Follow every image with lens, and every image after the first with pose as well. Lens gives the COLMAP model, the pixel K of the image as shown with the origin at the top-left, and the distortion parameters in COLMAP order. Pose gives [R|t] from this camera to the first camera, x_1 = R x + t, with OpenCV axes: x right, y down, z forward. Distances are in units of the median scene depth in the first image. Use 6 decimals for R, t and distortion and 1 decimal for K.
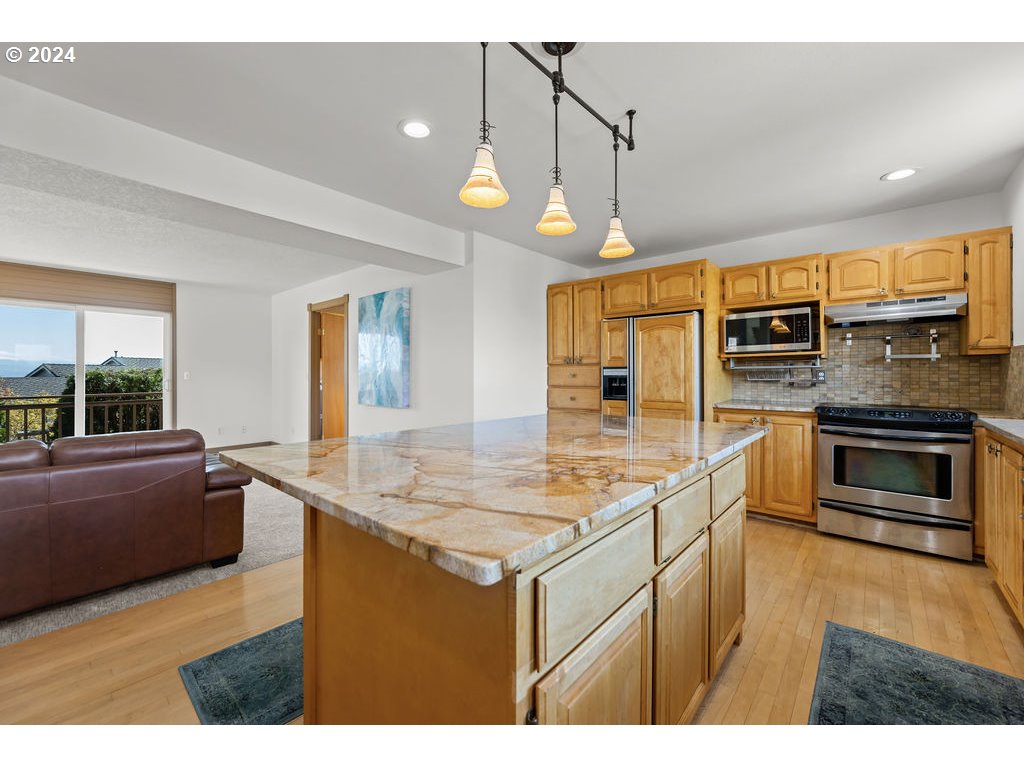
lens RADIAL K [[417.0, 0, 508.3], [0, 417.0, 375.9], [0, 0, 1]] dist [0.000604, 0.000079]
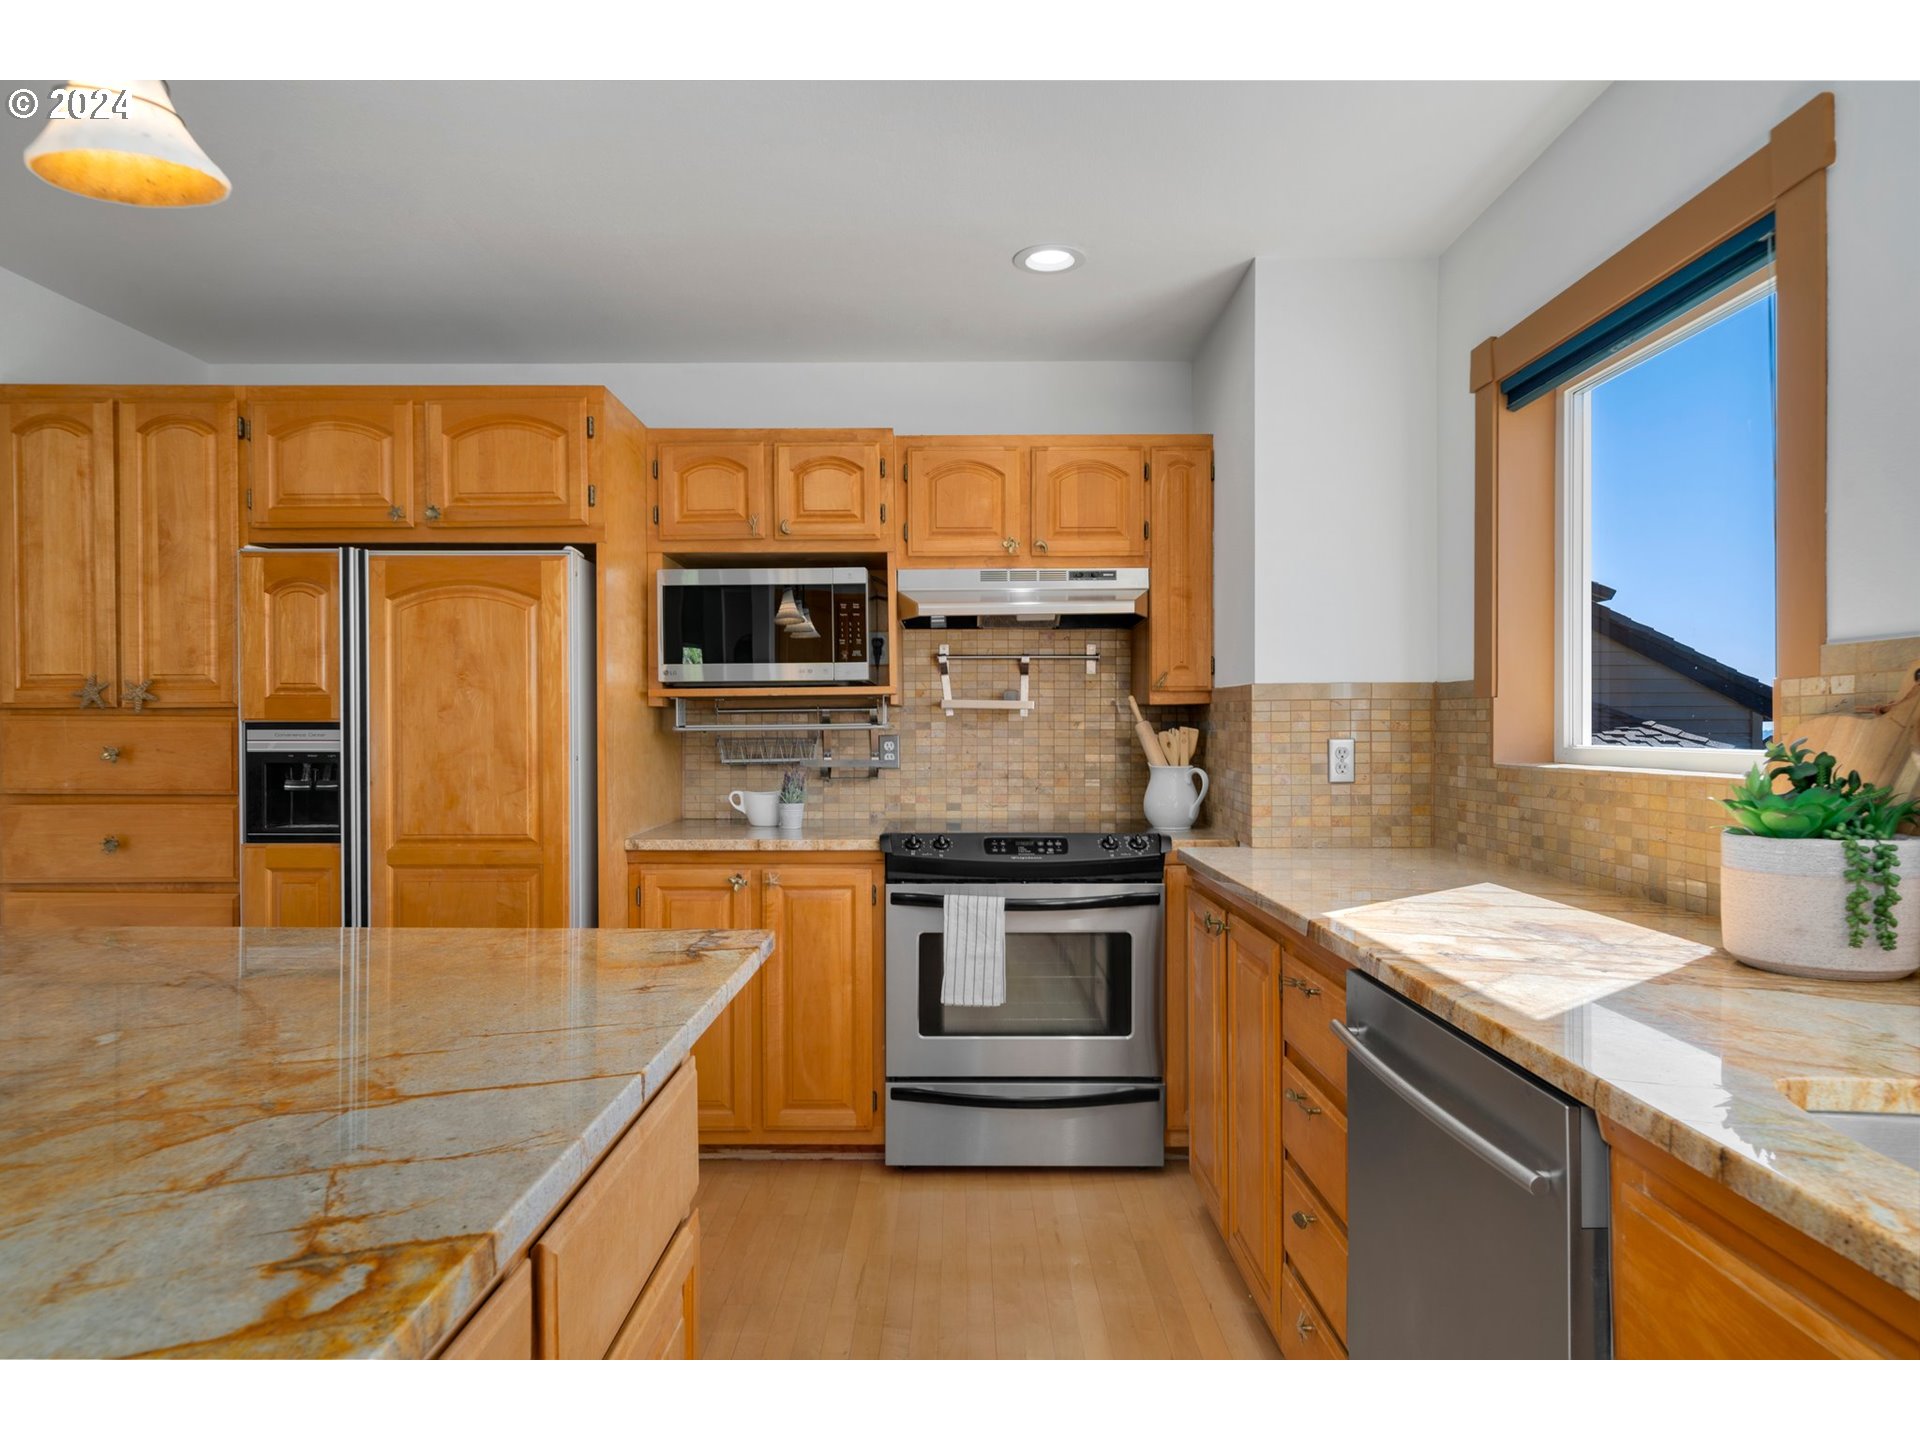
lens RADIAL K [[1136.1, 0, 949.4], [0, 1136.1, 738.1], [0, 0, 1]] dist [0.007198, 0.000825]
pose [[0.757051, -0.001157, 0.653354, 0.107126], [0.001446, 0.999999, 0.000095, -0.011876], [-0.653354, 0.000873, 0.757052, 0.171303]]
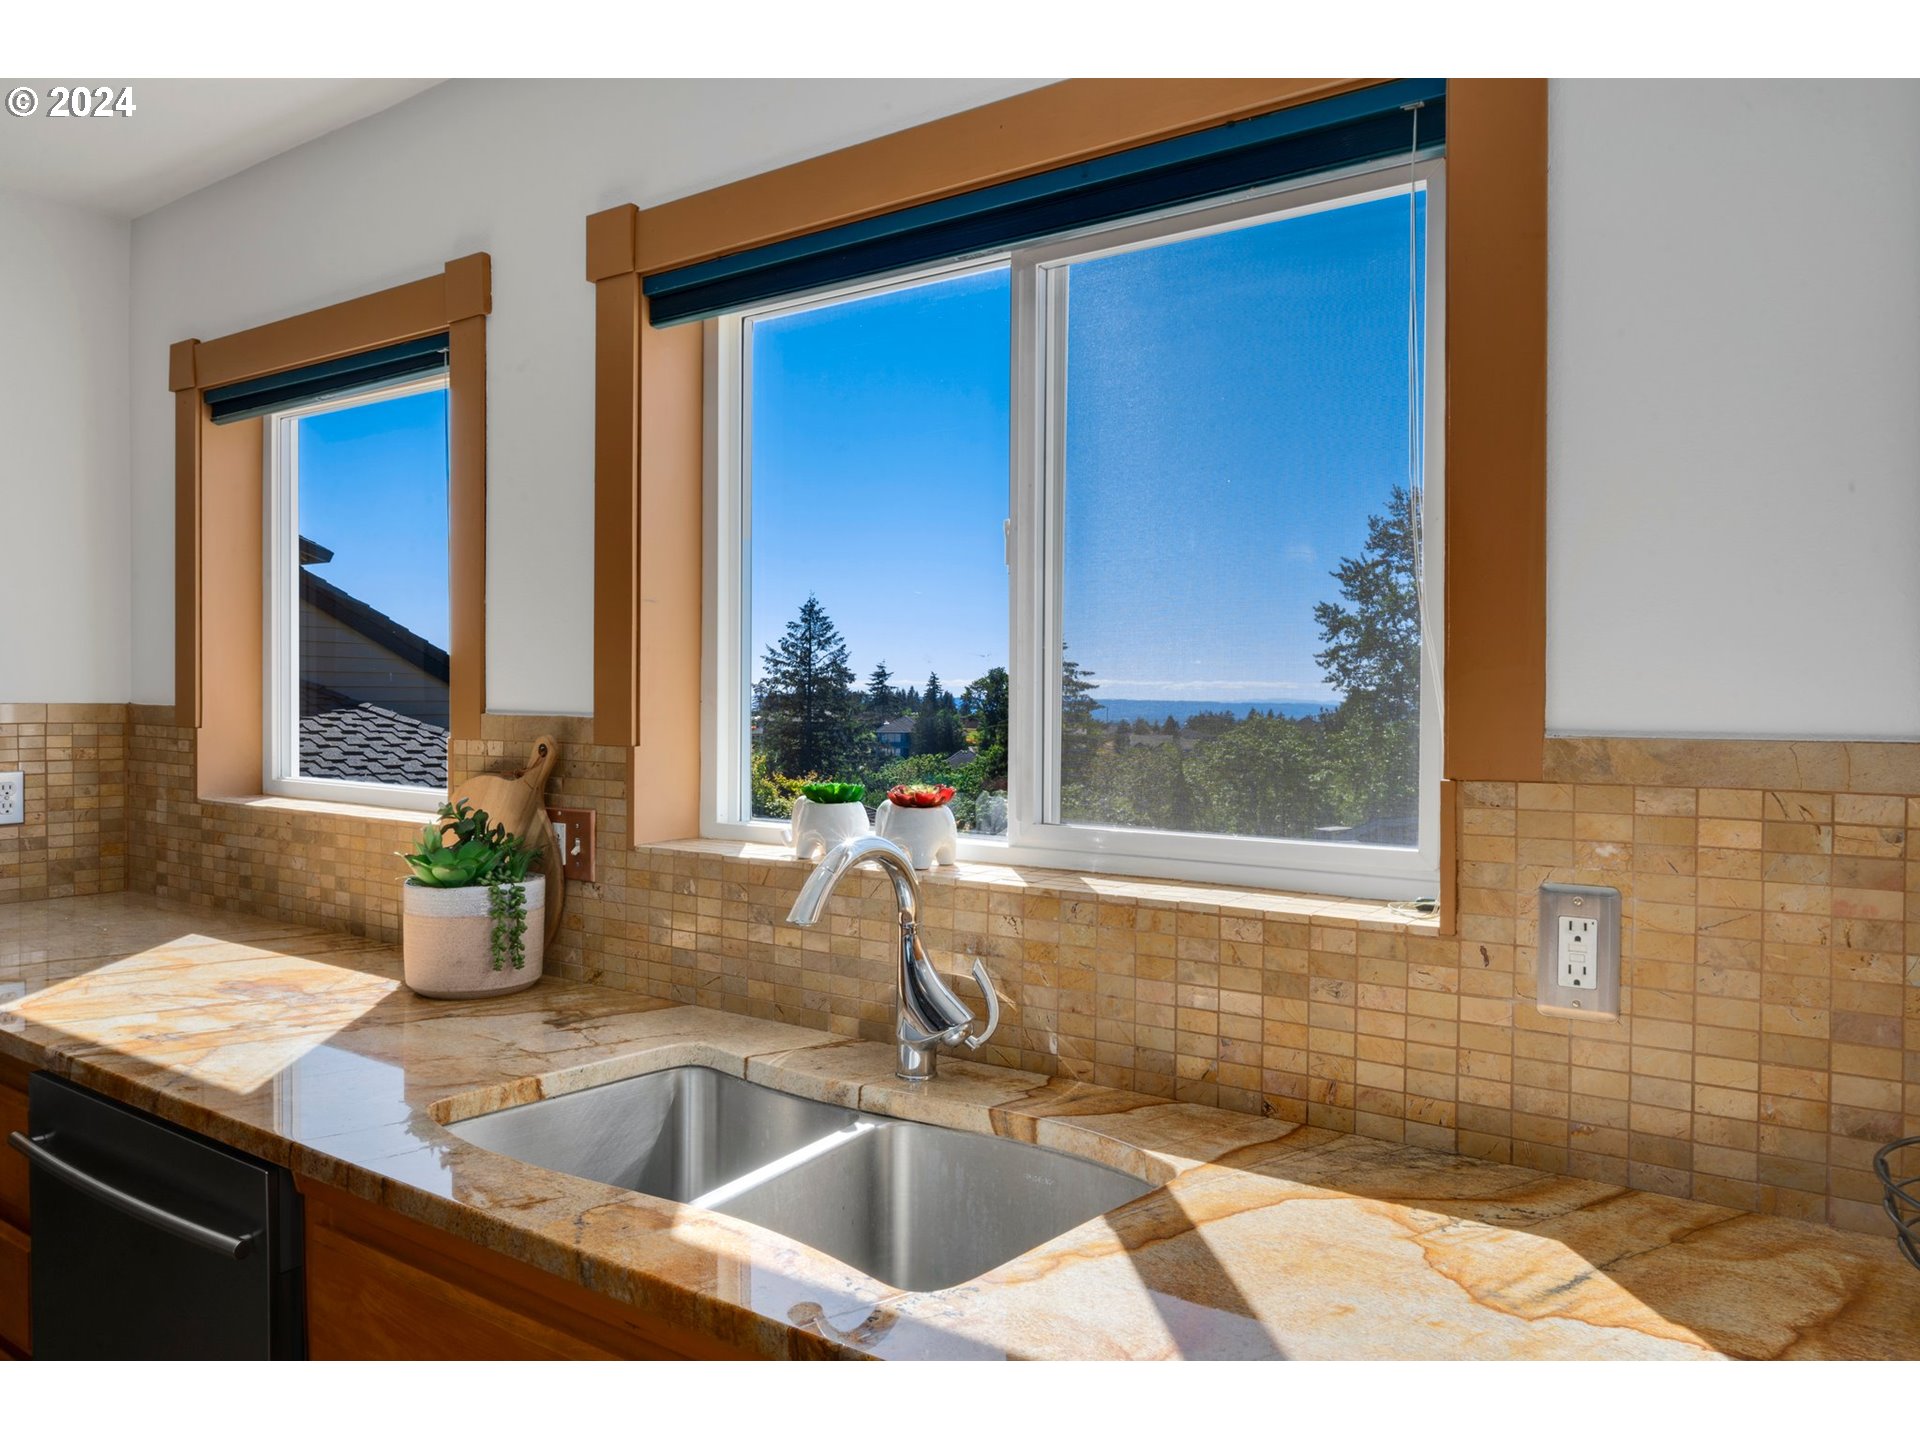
lens RADIAL K [[1317.3, 0, 962.3], [0, 1317.3, 720.5], [0, 0, 1]] dist [0.000526, -0.004379]
pose [[-0.113454, -0.016096, 0.993413, 0.010419], [-0.004947, 0.999866, 0.015636, -0.058788], [-0.993531, -0.003140, -0.113519, 0.129218]]
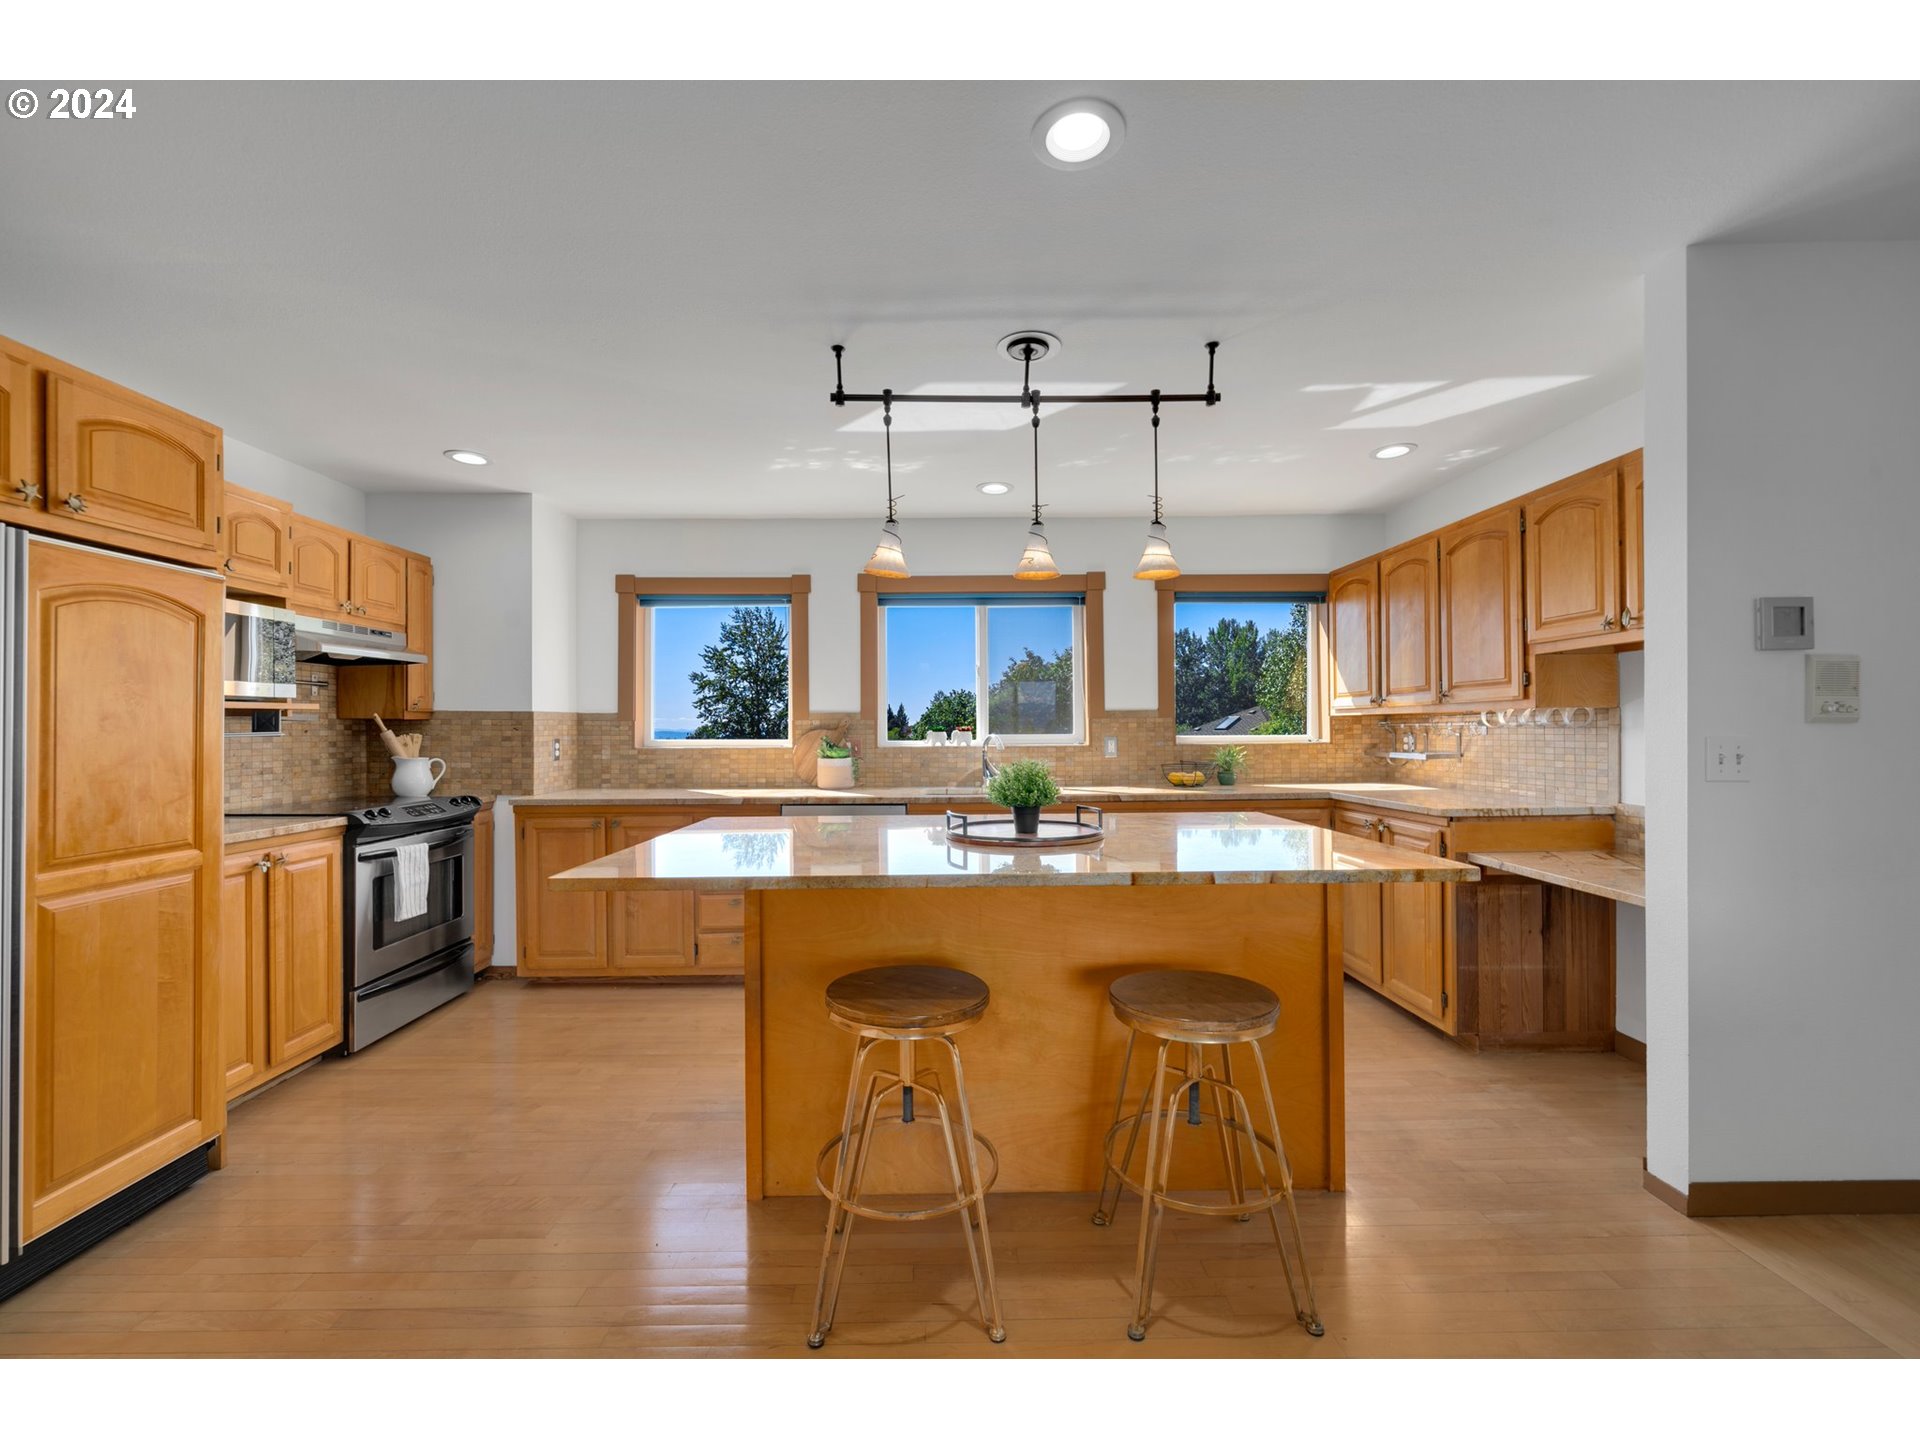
lens RADIAL K [[792.0, 0, 975.9], [0, 792.0, 726.6], [0, 0, 1]] dist [0.000429, -0.000112]
pose [[-0.687870, 0.008495, 0.725784, -0.459792], [0.010053, 0.999947, -0.002175, -0.020958], [-0.725764, 0.005800, -0.687919, 1.010018]]
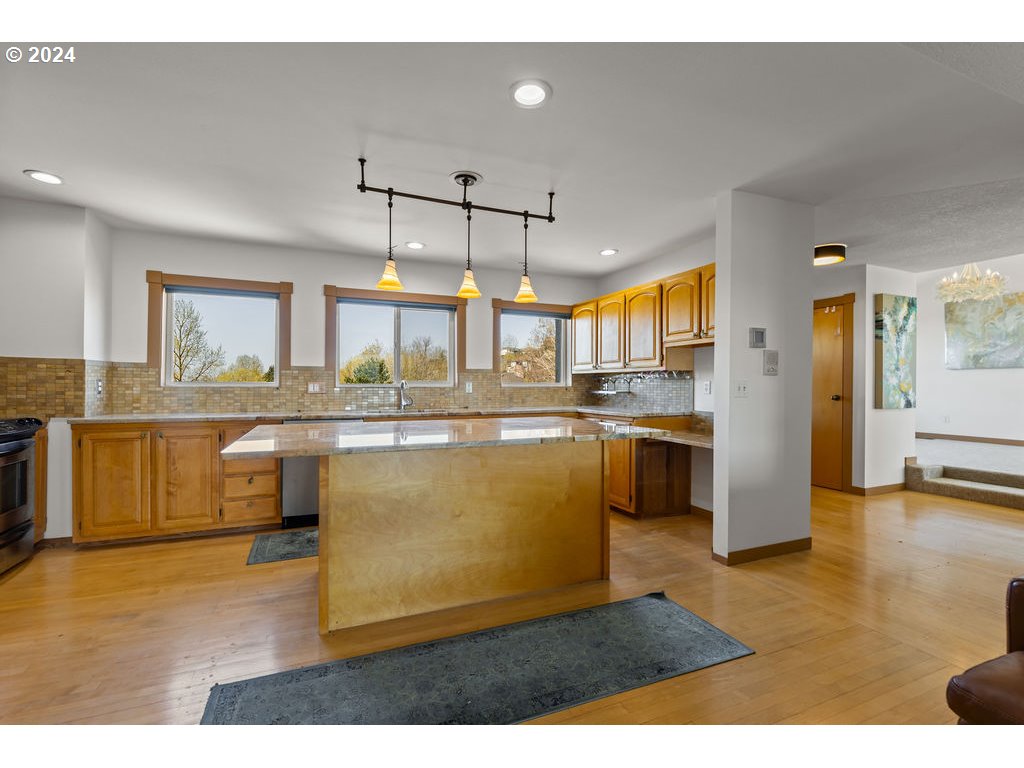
lens RADIAL K [[448.5, 0, 512.0], [0, 448.5, 384.0], [0, 0, 1]] dist [0.001810, 0.000273]
pose [[-0.905604, -0.003220, 0.424112, -0.388736], [-0.002777, 0.999995, 0.001662, -0.003310], [-0.424115, 0.000328, -0.905608, 1.165019]]
